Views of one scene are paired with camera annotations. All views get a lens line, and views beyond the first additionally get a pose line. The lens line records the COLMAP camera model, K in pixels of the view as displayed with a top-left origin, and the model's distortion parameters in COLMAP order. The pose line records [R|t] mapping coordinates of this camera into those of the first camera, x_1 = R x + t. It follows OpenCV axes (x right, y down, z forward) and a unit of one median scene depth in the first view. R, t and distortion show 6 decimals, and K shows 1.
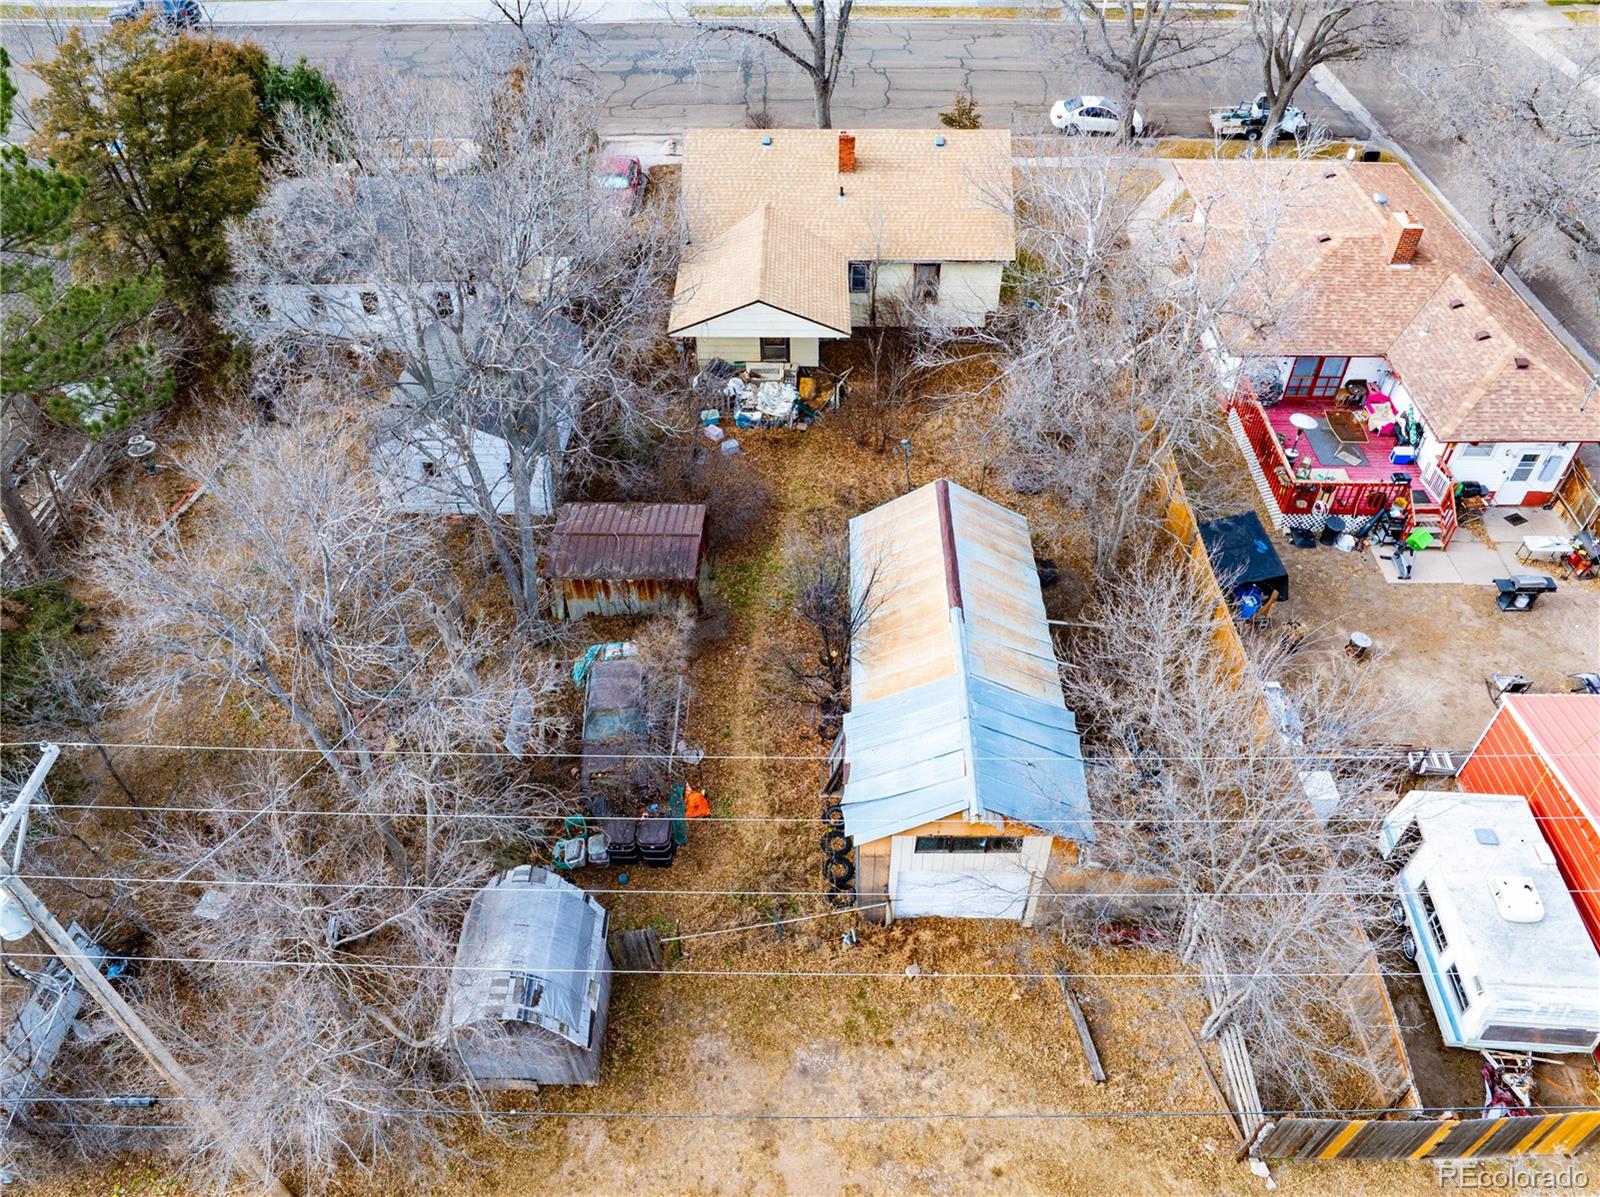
lens RADIAL K [[1128.3, 0, 800.0], [0, 1128.3, 598.5], [0, 0, 1]] dist [-0.038340, 0.001932]
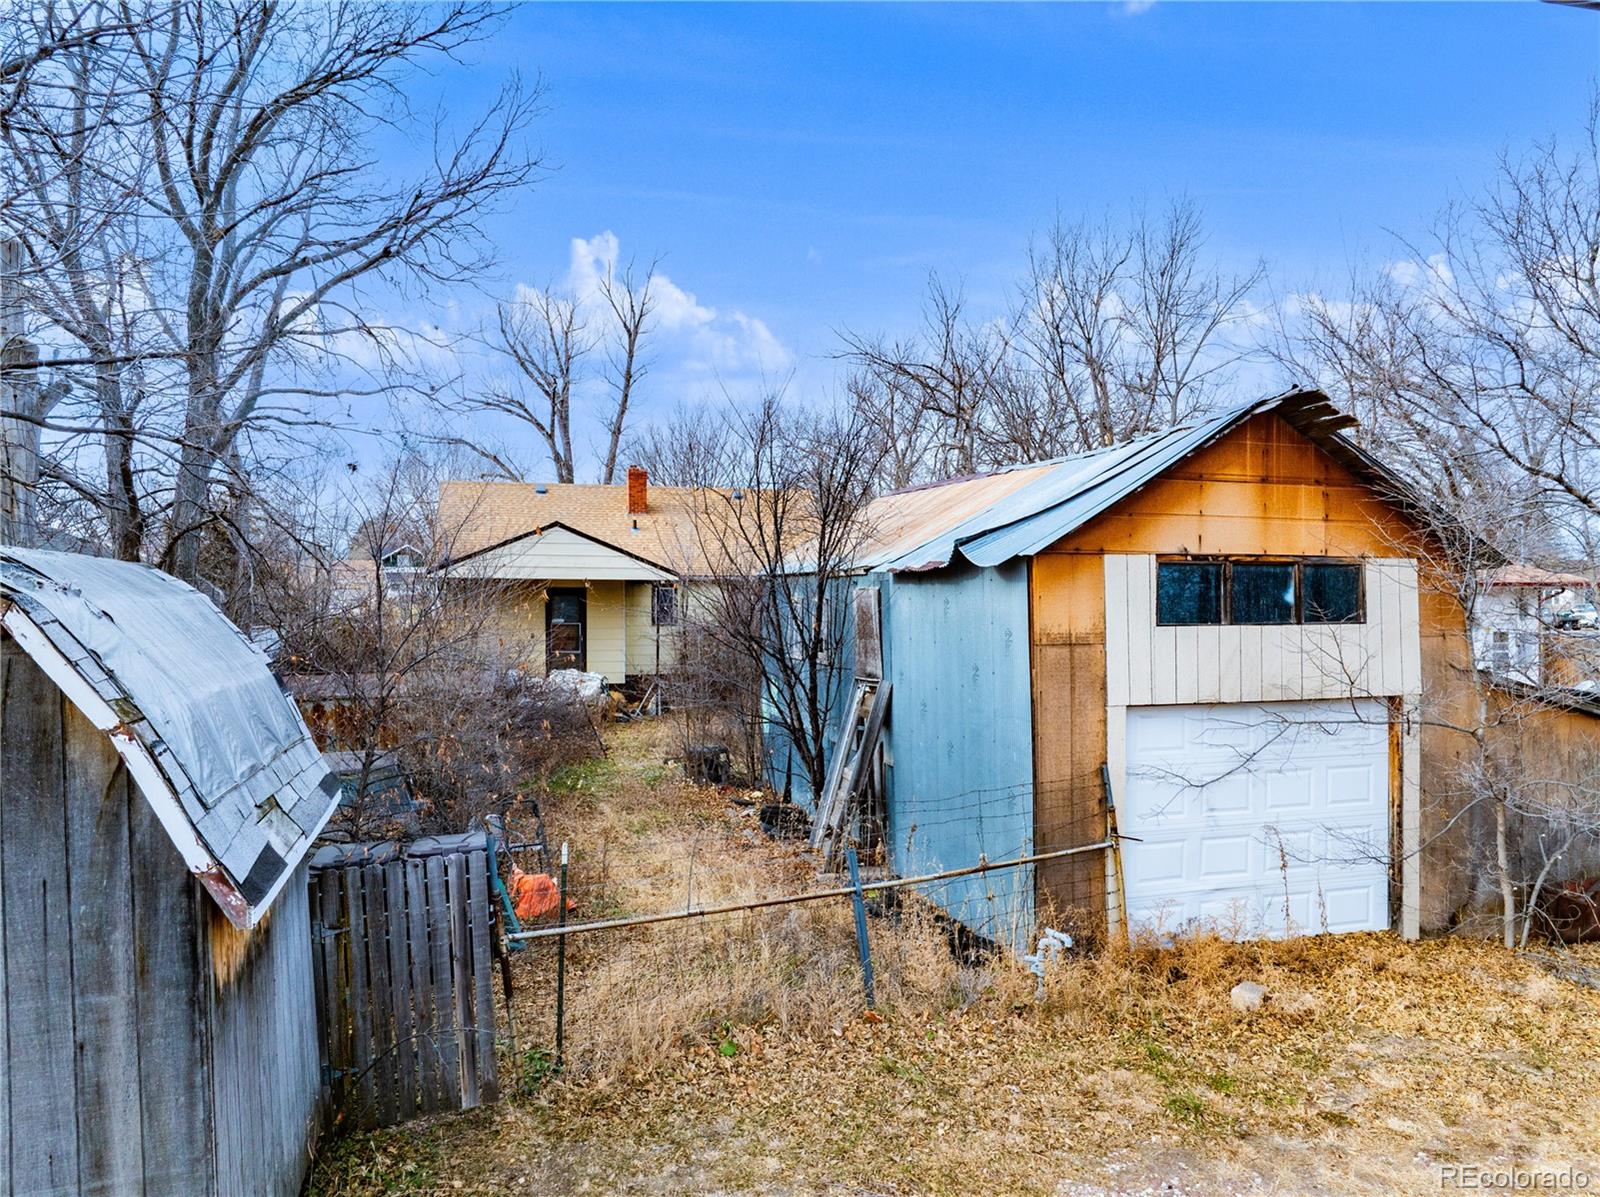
lens RADIAL K [[1128.3, 0, 800.0], [0, 1128.3, 598.5], [0, 0, 1]] dist [-0.038340, 0.001932]
pose [[0.960795, 0.005924, 0.277196, -0.114316], [0.188319, 0.719825, -0.668122, 0.391924], [-0.203491, 0.694130, 0.690489, 0.615987]]
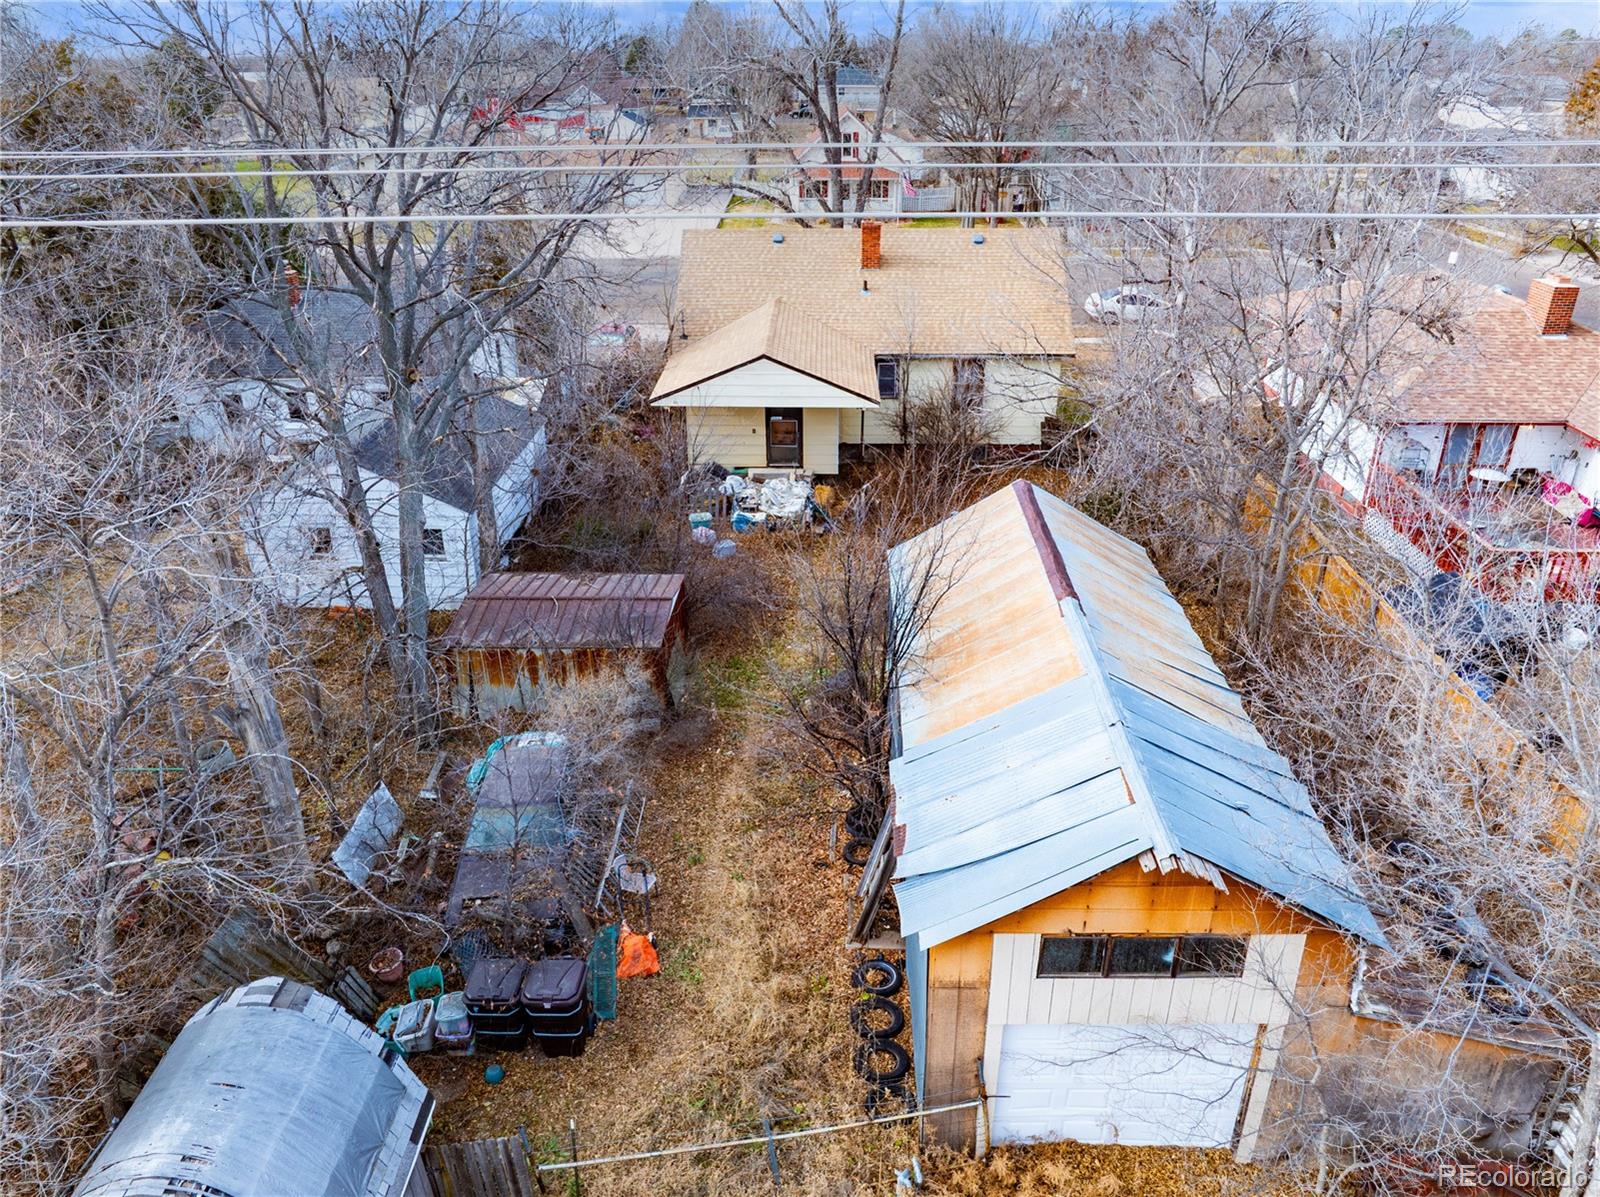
lens RADIAL K [[1128.3, 0, 800.0], [0, 1128.3, 598.5], [0, 0, 1]] dist [-0.038340, 0.001932]
pose [[0.999910, 0.005924, -0.012015, -0.001069], [-0.009364, 0.950488, -0.310619, 0.185306], [0.009580, 0.310704, 0.950458, 0.381543]]
